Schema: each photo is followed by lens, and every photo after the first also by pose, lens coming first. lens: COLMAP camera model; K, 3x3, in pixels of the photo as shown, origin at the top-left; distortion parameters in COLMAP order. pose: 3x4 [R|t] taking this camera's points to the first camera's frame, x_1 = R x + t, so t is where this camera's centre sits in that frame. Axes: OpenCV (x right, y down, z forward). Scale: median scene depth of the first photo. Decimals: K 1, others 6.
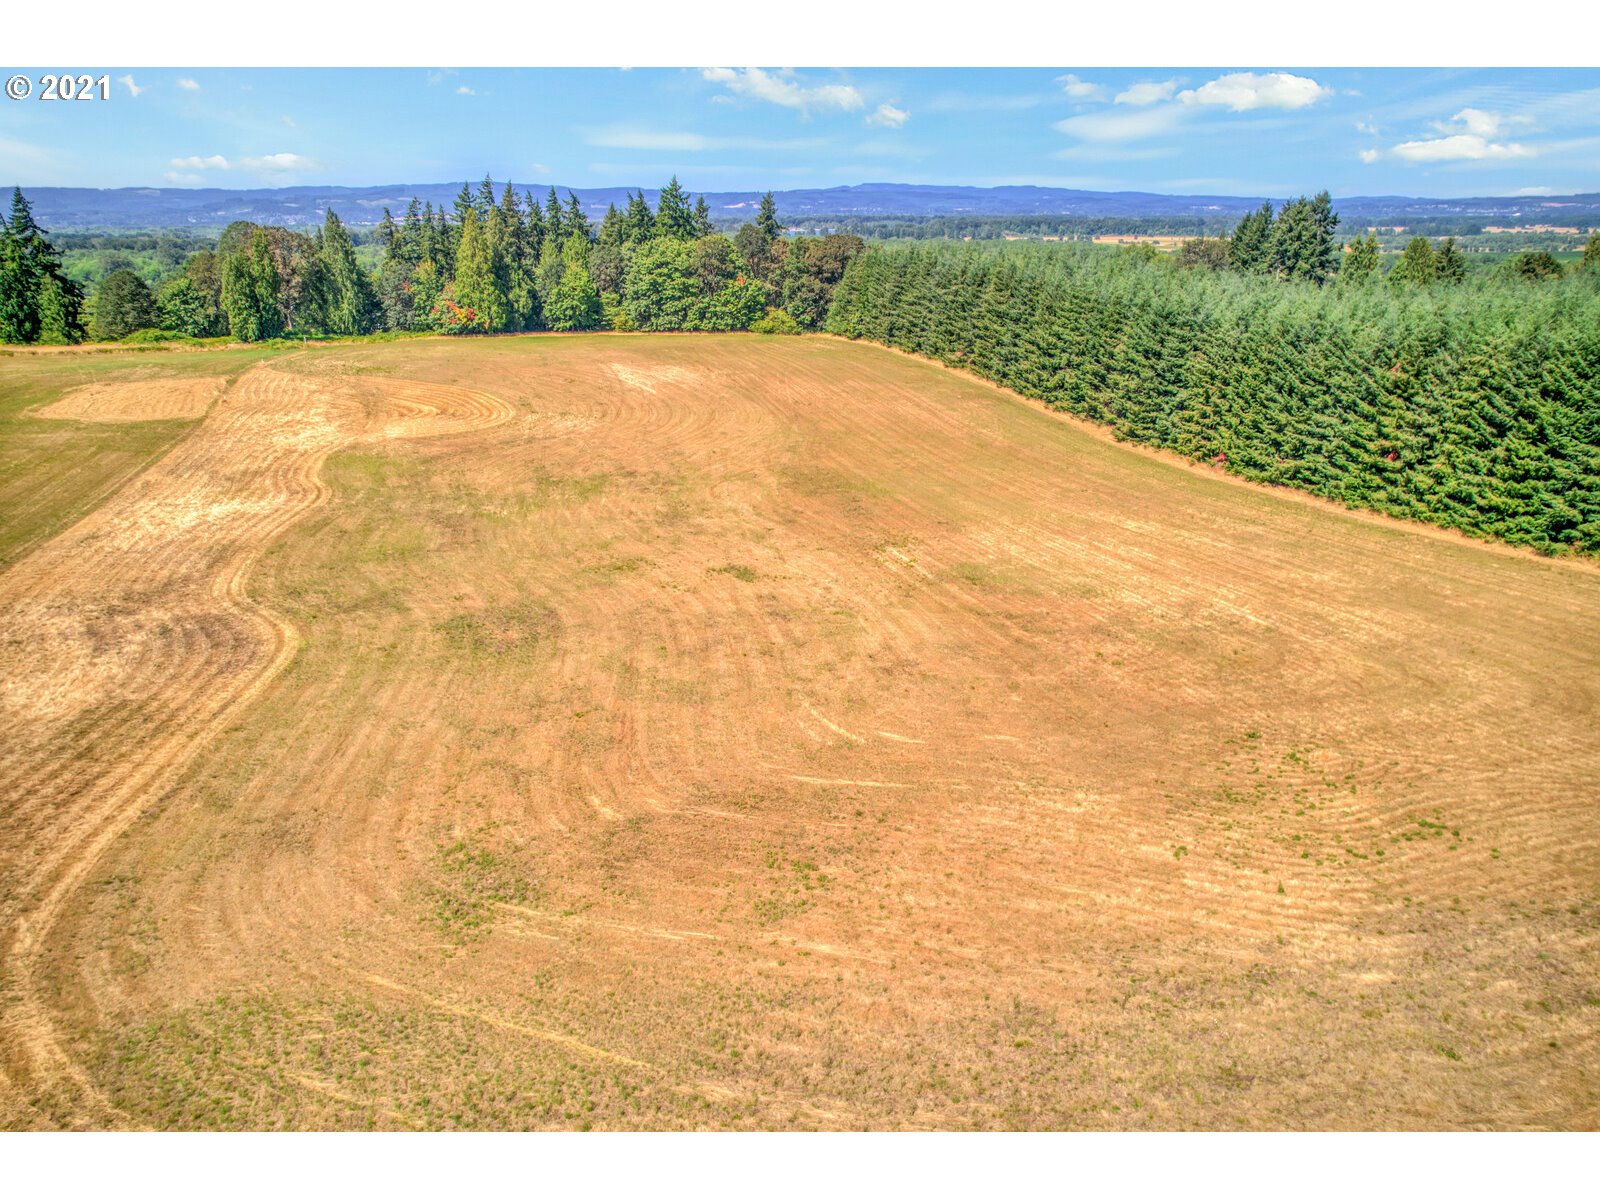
lens RADIAL K [[1022.3, 0, 797.7], [0, 1022.3, 610.0], [0, 0, 1]] dist [-0.071708, 0.061557]
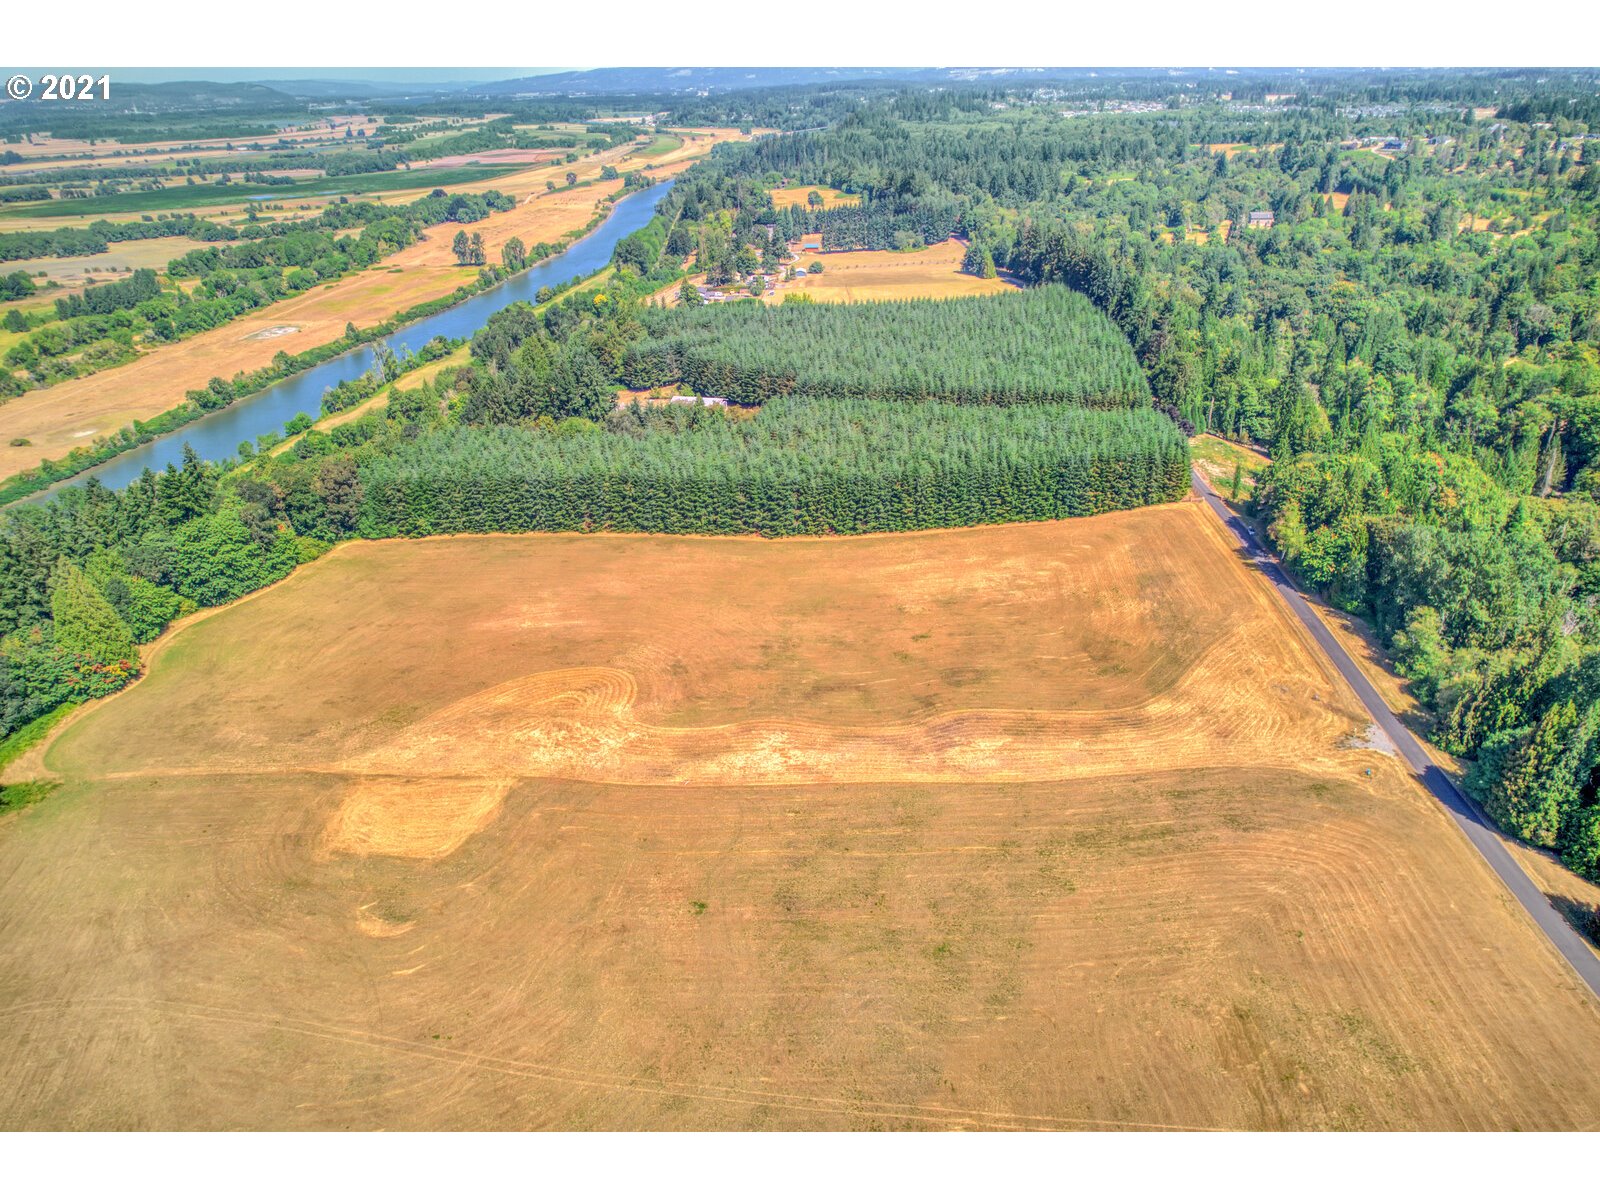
lens RADIAL K [[1022.3, 0, 800.0], [0, 1022.3, 604.0], [0, 0, 1]] dist [-0.071708, 0.061557]
pose [[0.317887, -0.443434, 0.838042, -0.873303], [0.367108, 0.872512, 0.322421, -0.403840], [-0.874174, 0.205158, 0.440149, -0.005985]]
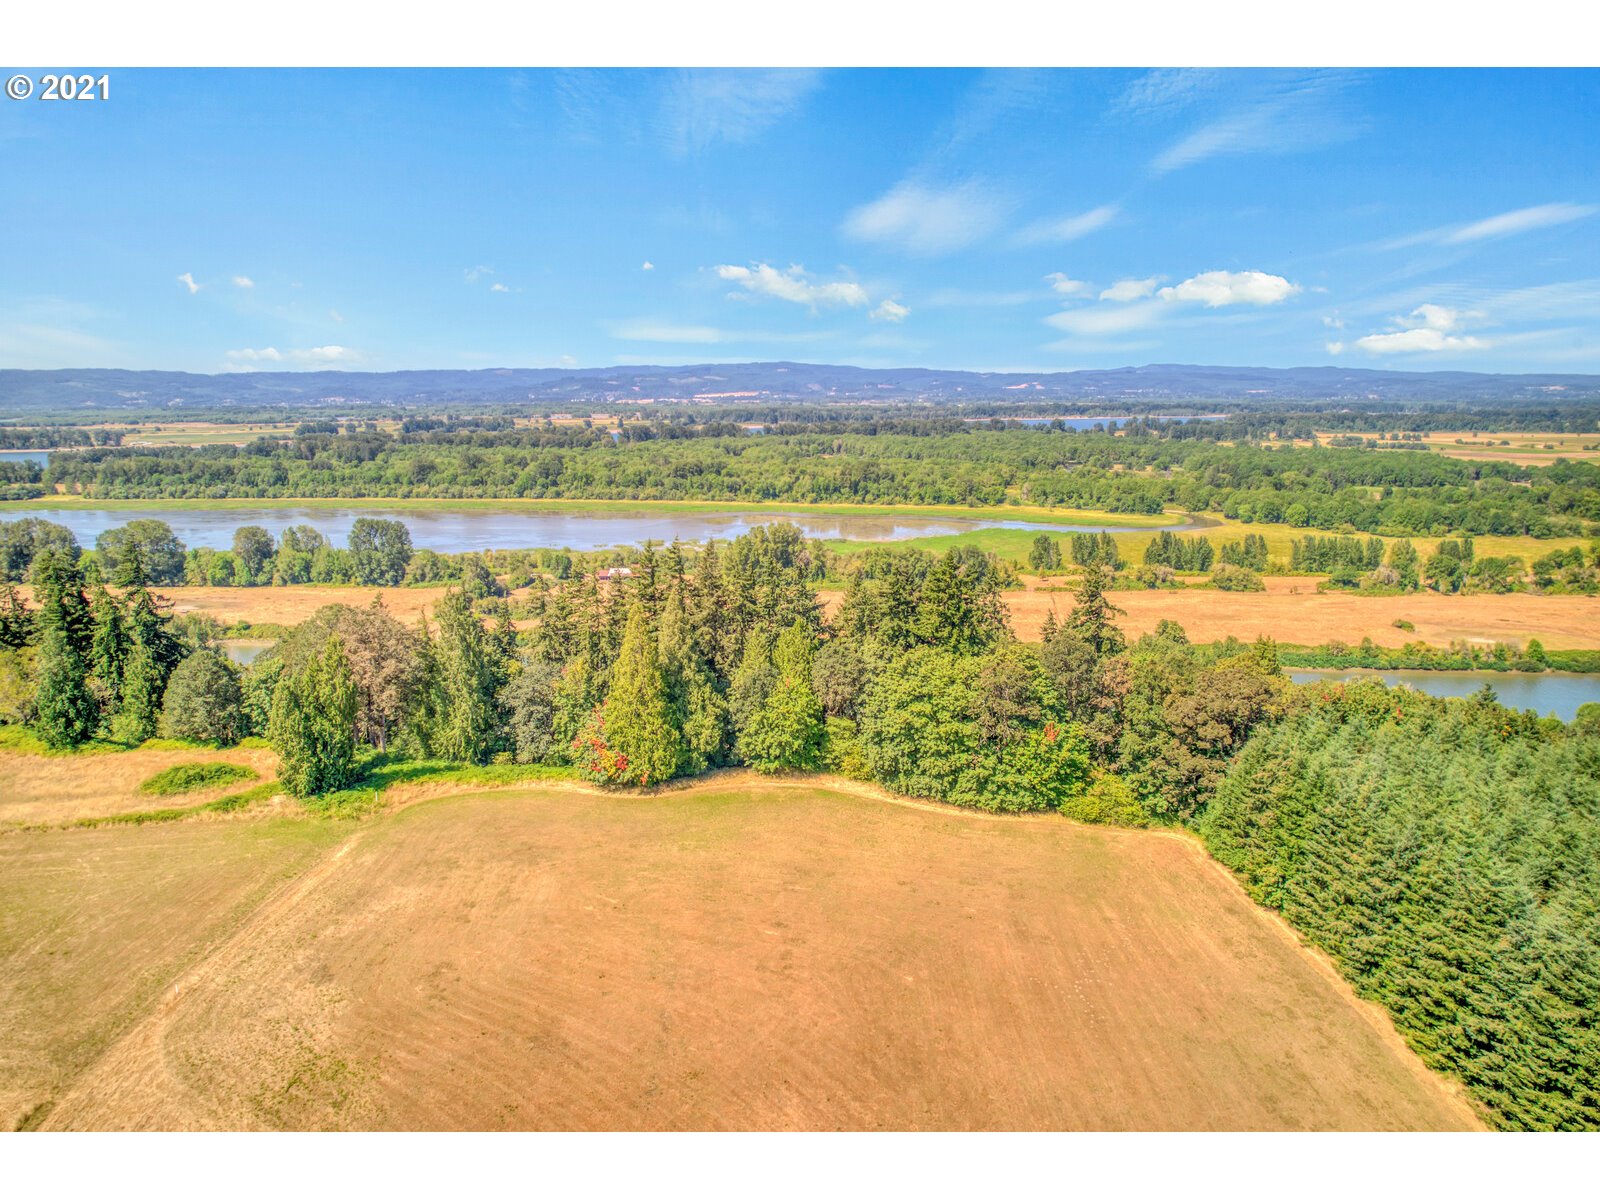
lens RADIAL K [[1022.3, 0, 801.0], [0, 1022.3, 606.7], [0, 0, 1]] dist [-0.071708, 0.061557]
pose [[0.965743, 0.055200, -0.253563, -0.050474], [-0.095861, 0.983888, -0.150913, -0.294145], [0.241147, 0.170050, 0.955474, 0.374646]]
